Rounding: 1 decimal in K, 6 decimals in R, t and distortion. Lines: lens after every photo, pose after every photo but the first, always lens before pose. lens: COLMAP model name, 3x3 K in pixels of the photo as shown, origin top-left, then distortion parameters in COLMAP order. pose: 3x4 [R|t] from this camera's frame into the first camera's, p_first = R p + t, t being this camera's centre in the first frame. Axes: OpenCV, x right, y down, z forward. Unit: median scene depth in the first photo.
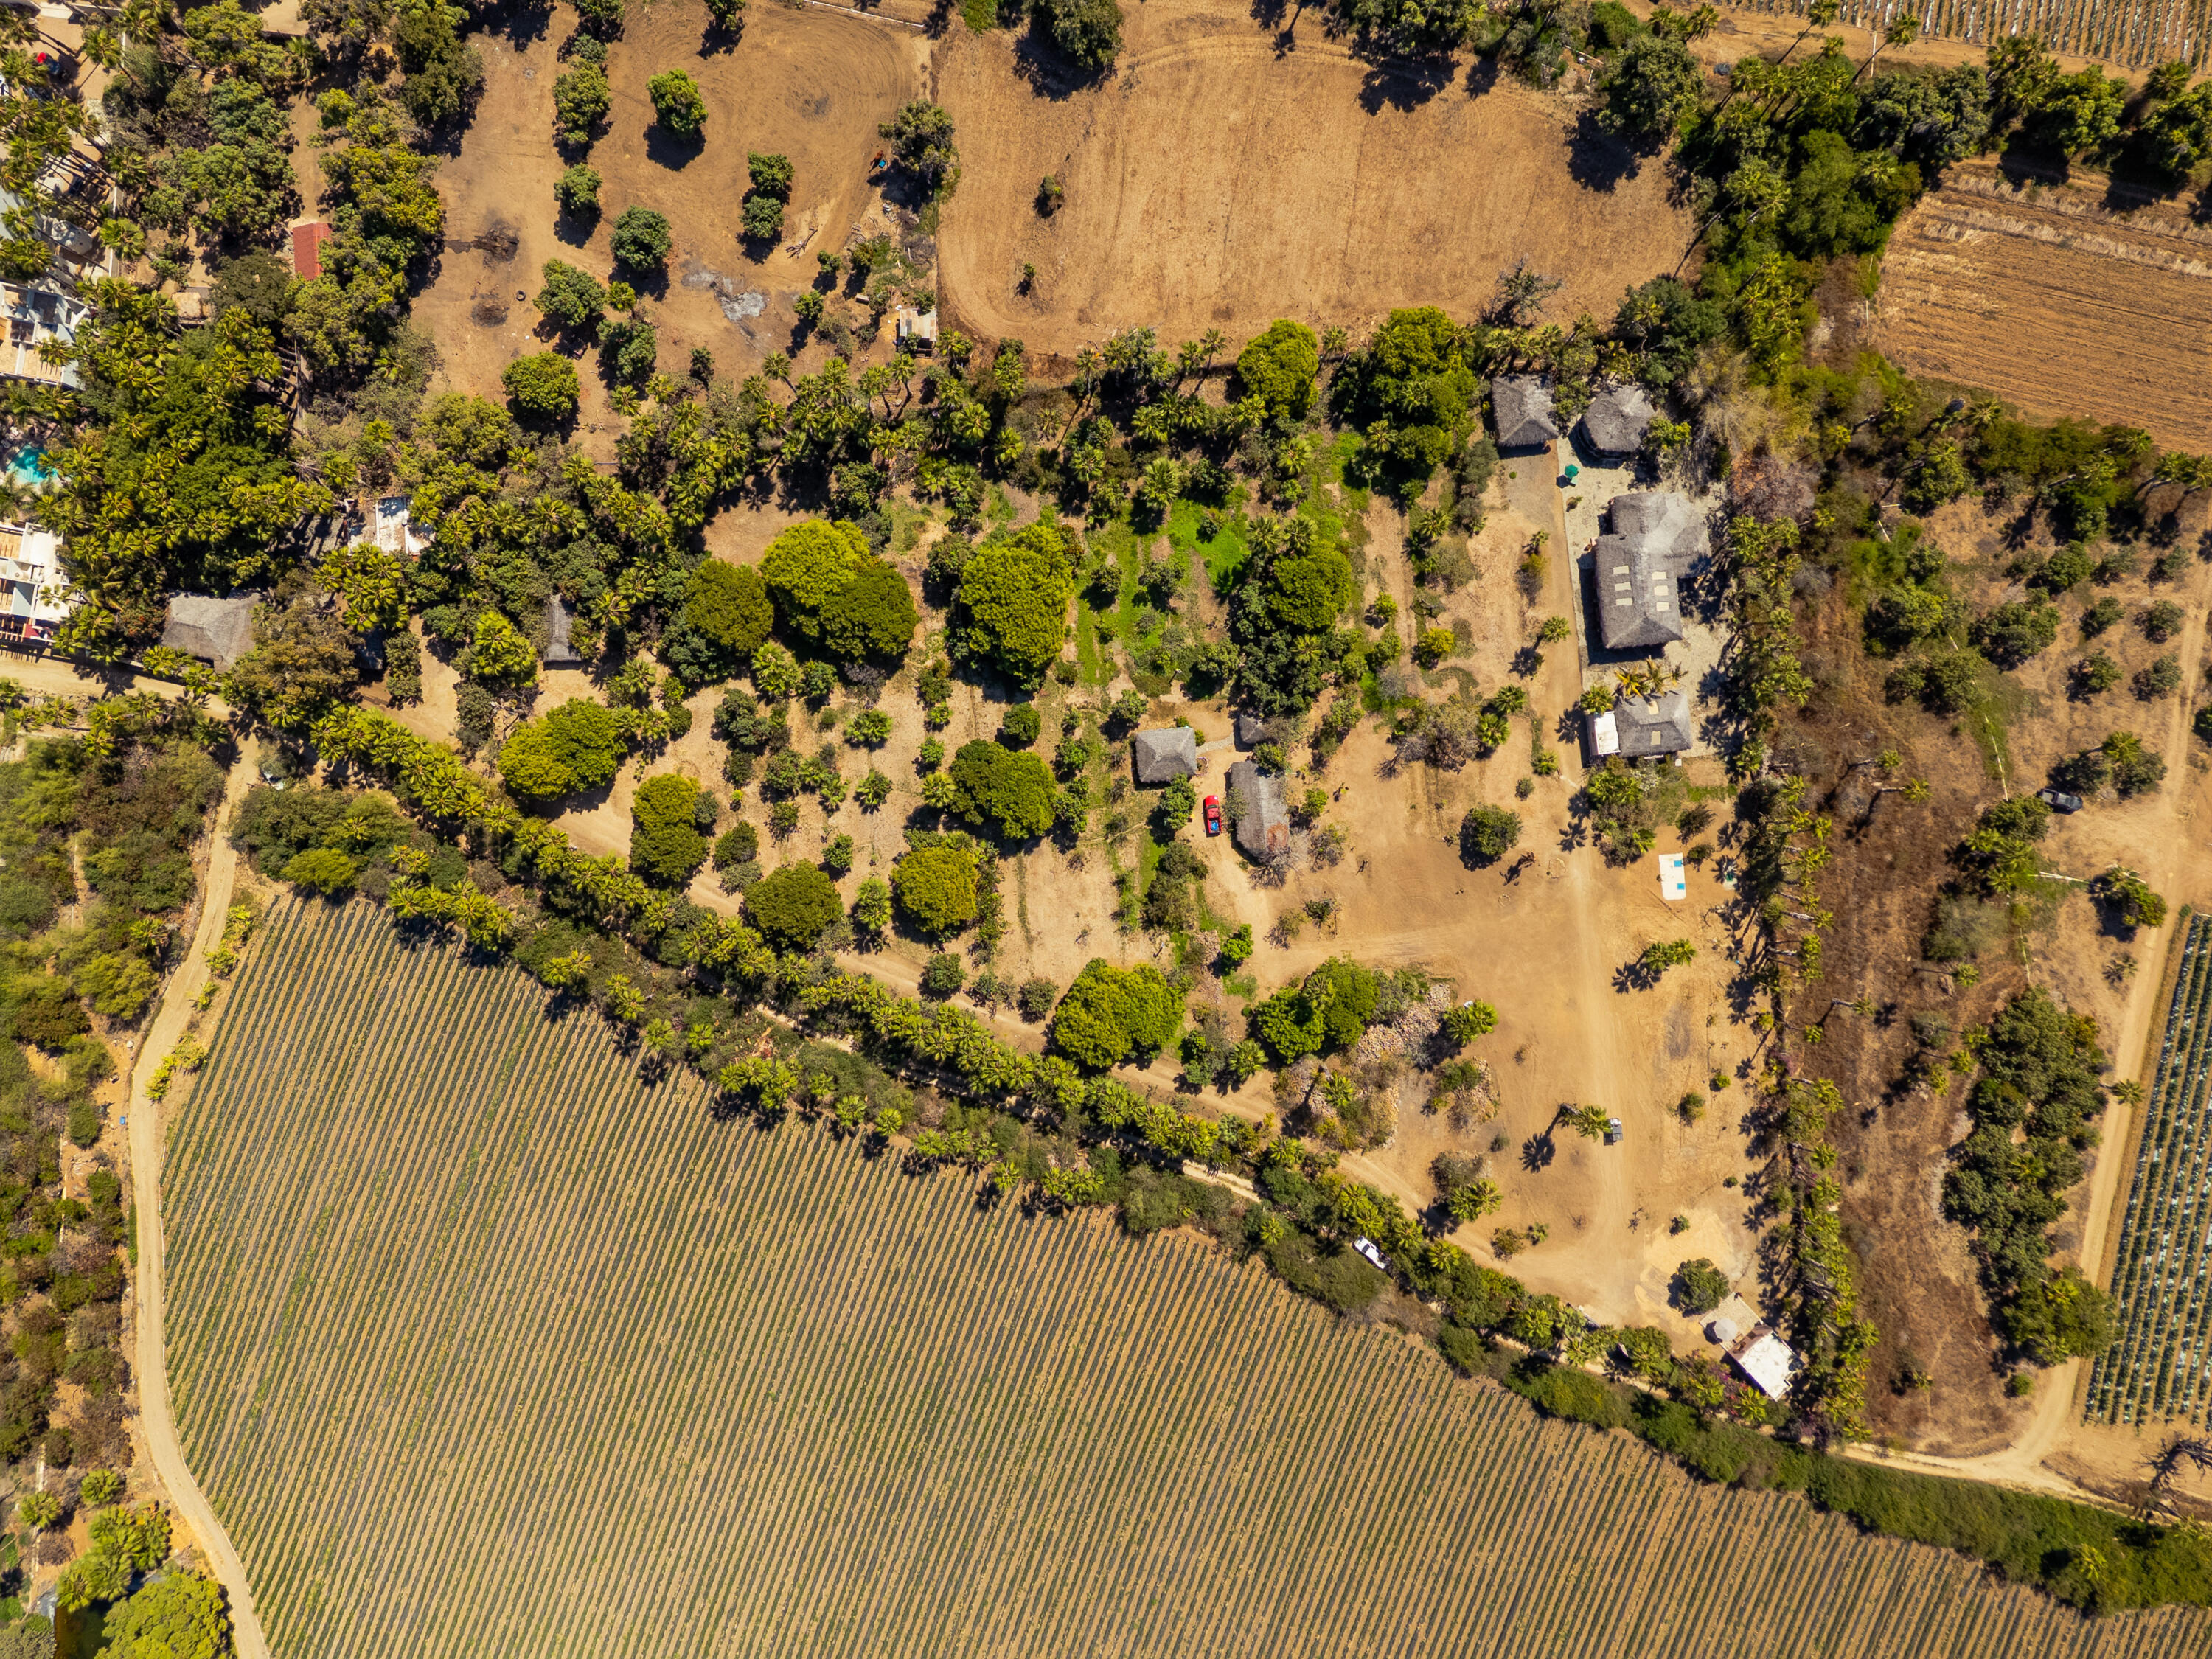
lens RADIAL K [[1681.0, 0, 1106.0], [0, 1681.0, 829.5], [0, 0, 1]] dist [0.022954, -0.003663]
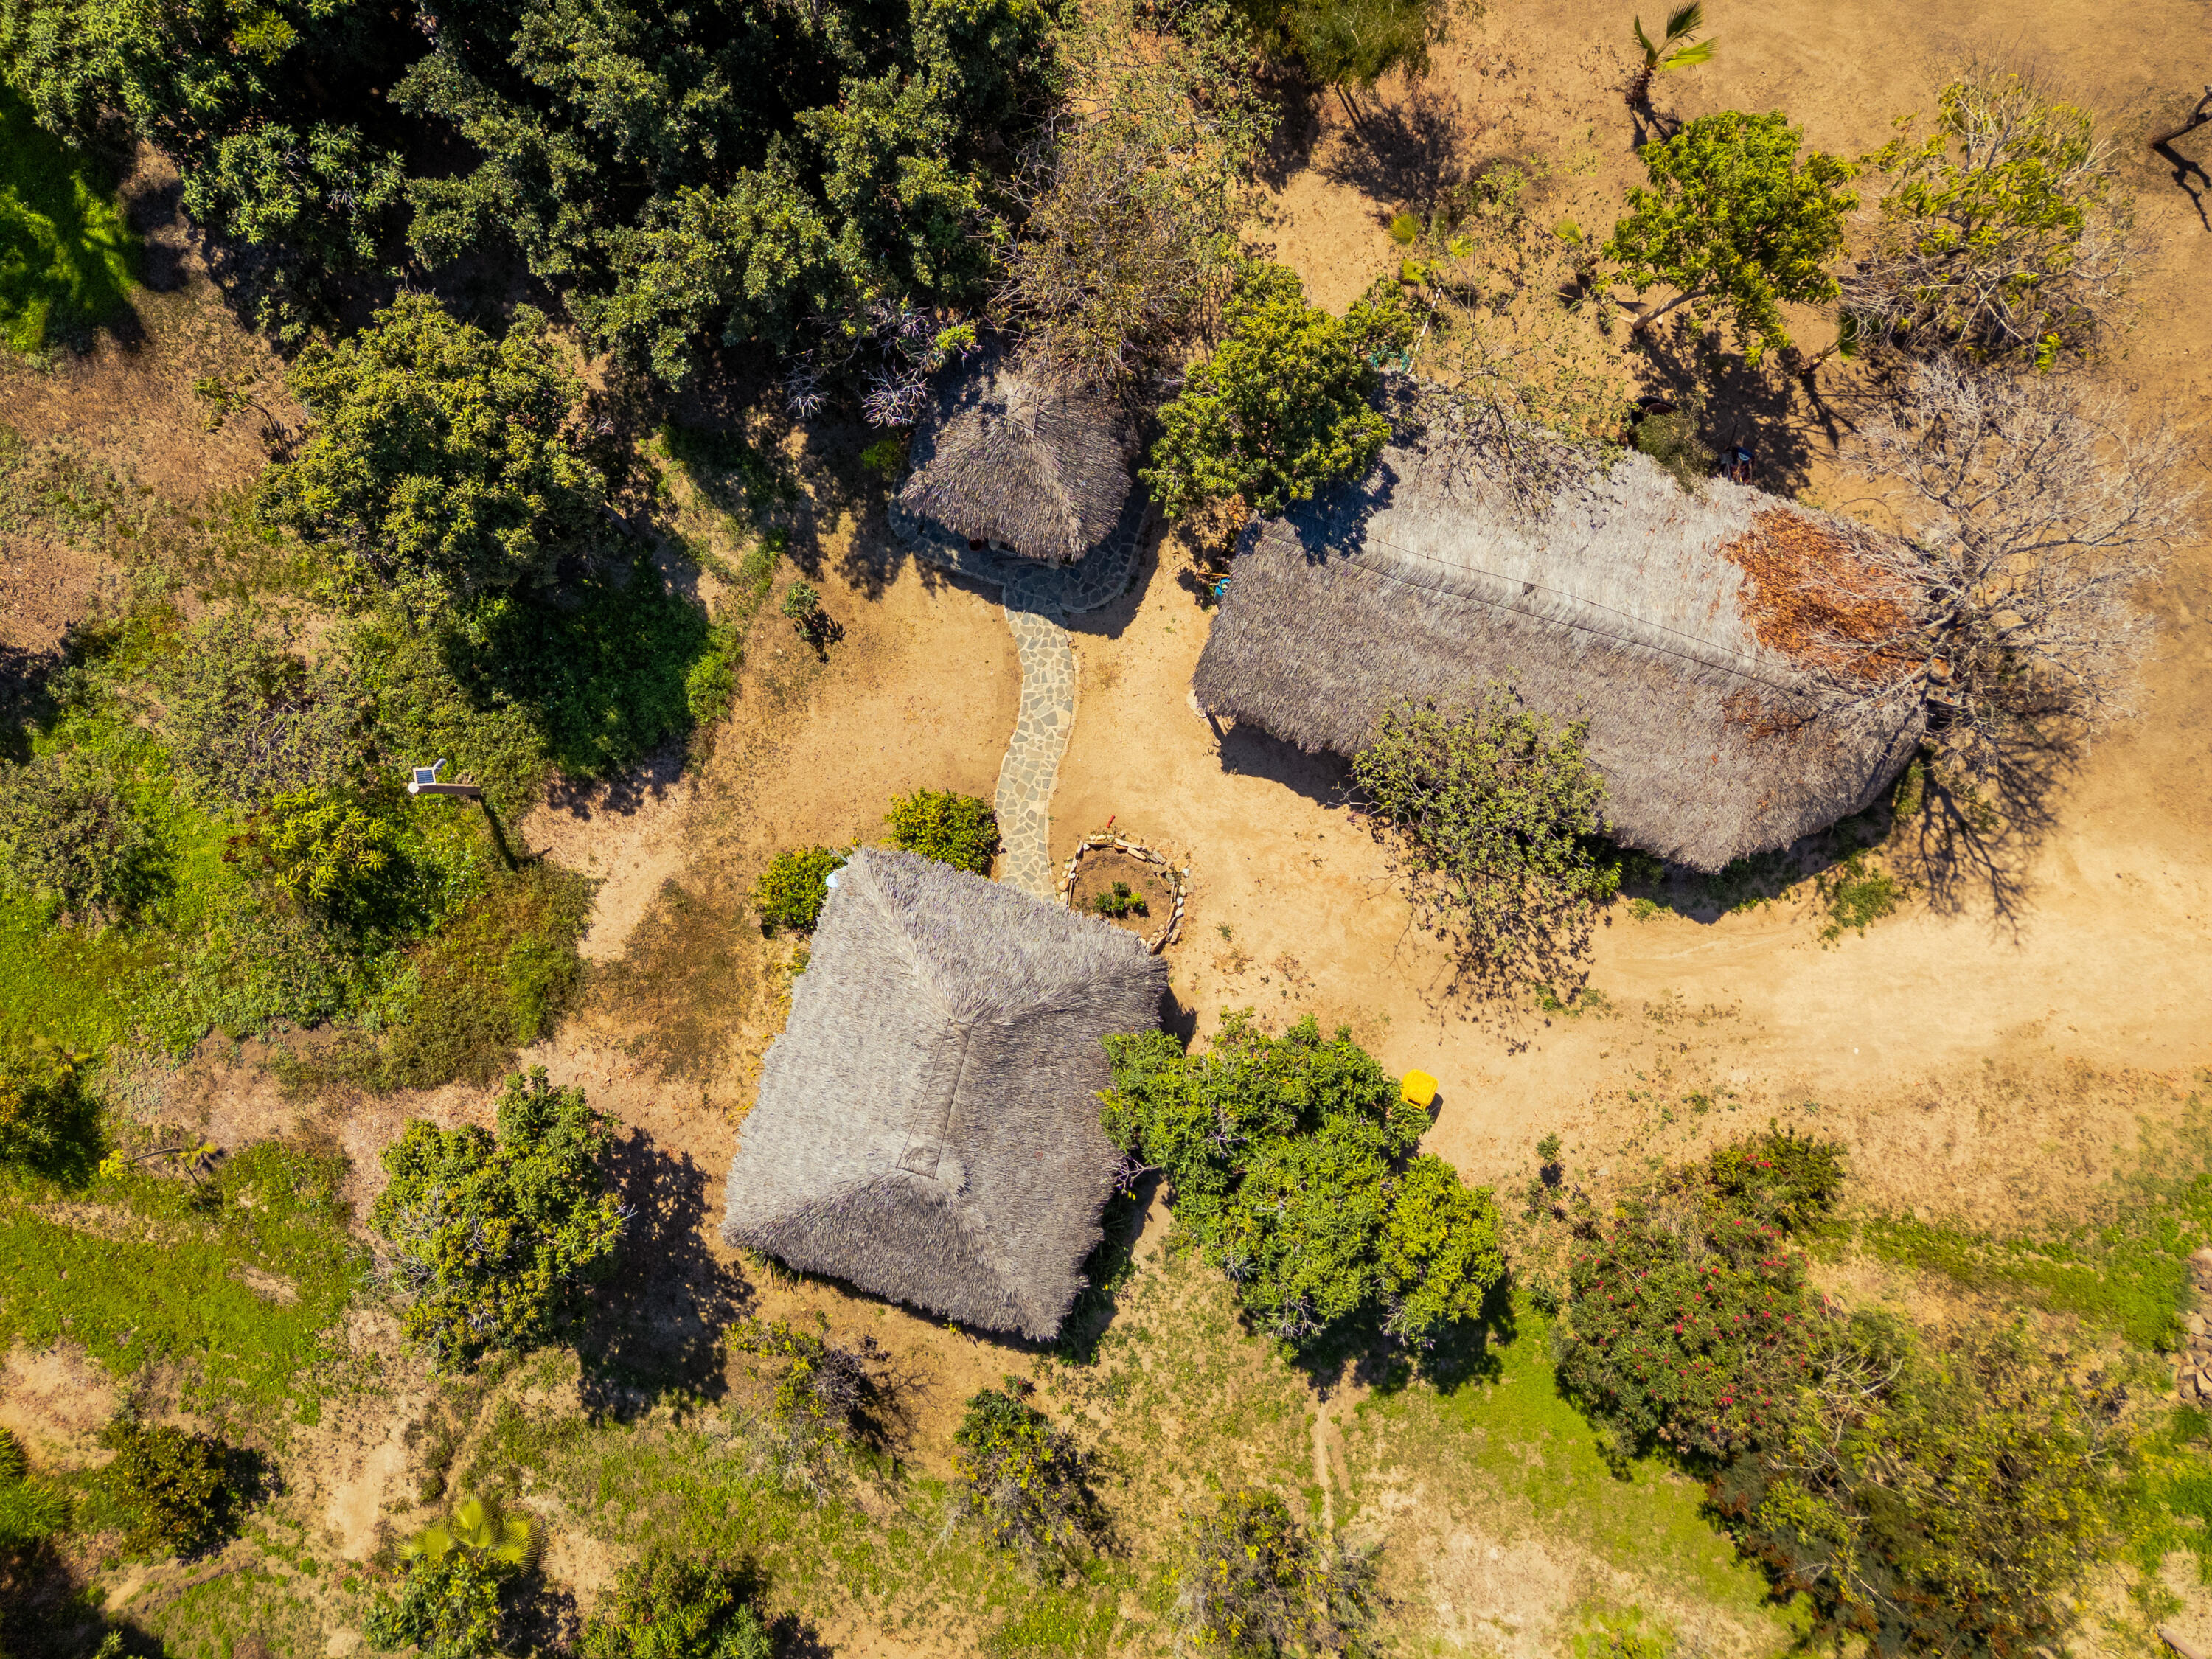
lens RADIAL K [[1681.0, 0, 1106.0], [0, 1681.0, 829.5], [0, 0, 1]] dist [0.022954, -0.003663]
pose [[0.400433, -0.916124, 0.019251, 0.058457], [0.916111, 0.399797, -0.030038, -0.036669], [0.019822, 0.029664, 0.999363, 0.854475]]
